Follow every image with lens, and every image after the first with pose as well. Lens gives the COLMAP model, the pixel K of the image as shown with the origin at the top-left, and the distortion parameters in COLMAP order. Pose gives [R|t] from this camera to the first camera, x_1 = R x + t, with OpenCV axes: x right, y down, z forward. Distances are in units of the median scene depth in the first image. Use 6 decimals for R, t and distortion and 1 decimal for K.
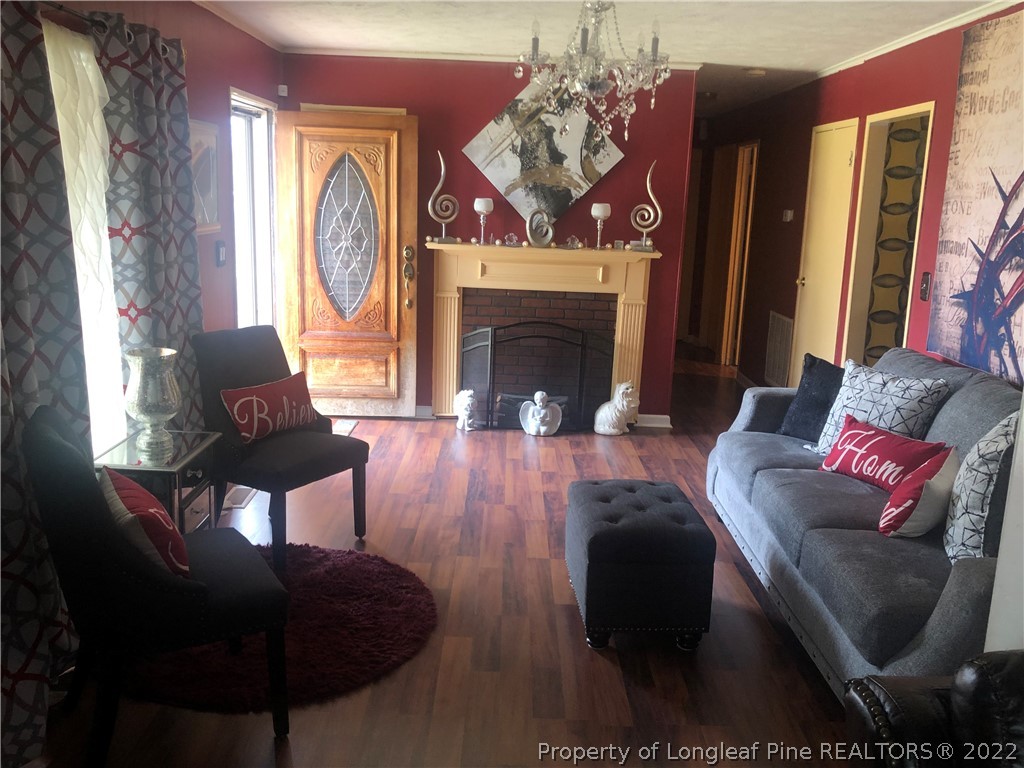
lens RADIAL K [[888.5, 0, 509.0], [0, 888.5, 379.9], [0, 0, 1]] dist [0.048365, -0.089414]
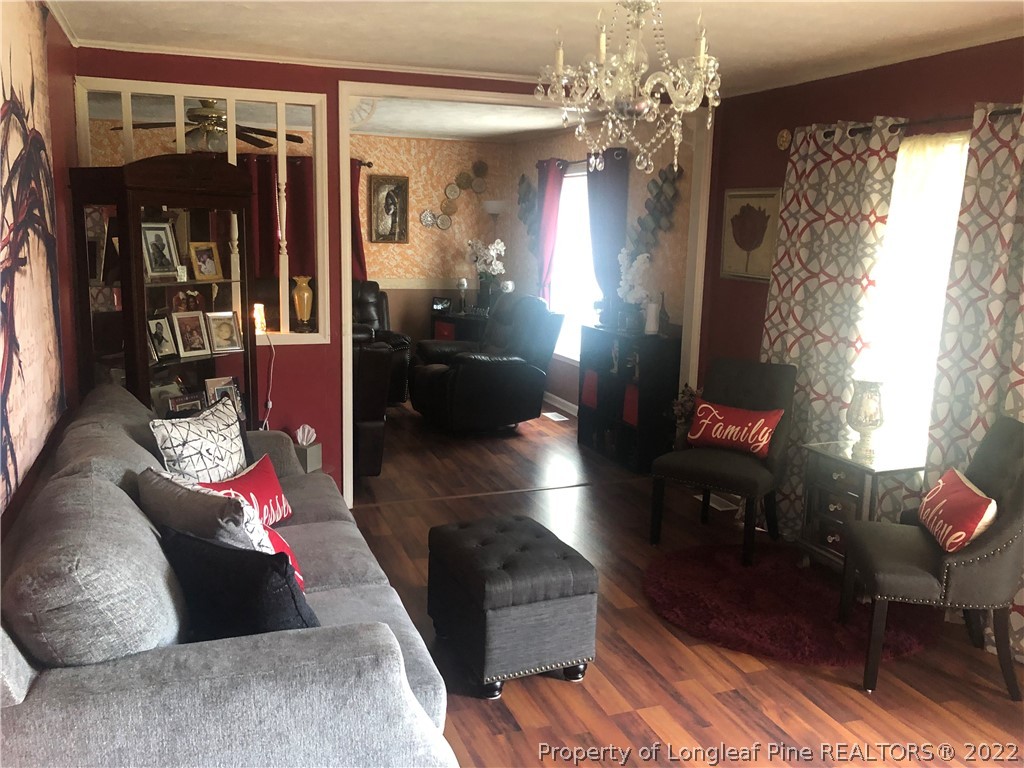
lens RADIAL K [[888.5, 0, 512.1], [0, 888.5, 384.8], [0, 0, 1]] dist [0.048365, -0.089414]
pose [[-0.935805, 0.018057, -0.352055, 0.425341], [-0.118395, 0.924578, 0.362129, -0.340195], [0.332041, 0.380564, -0.863088, 1.561173]]
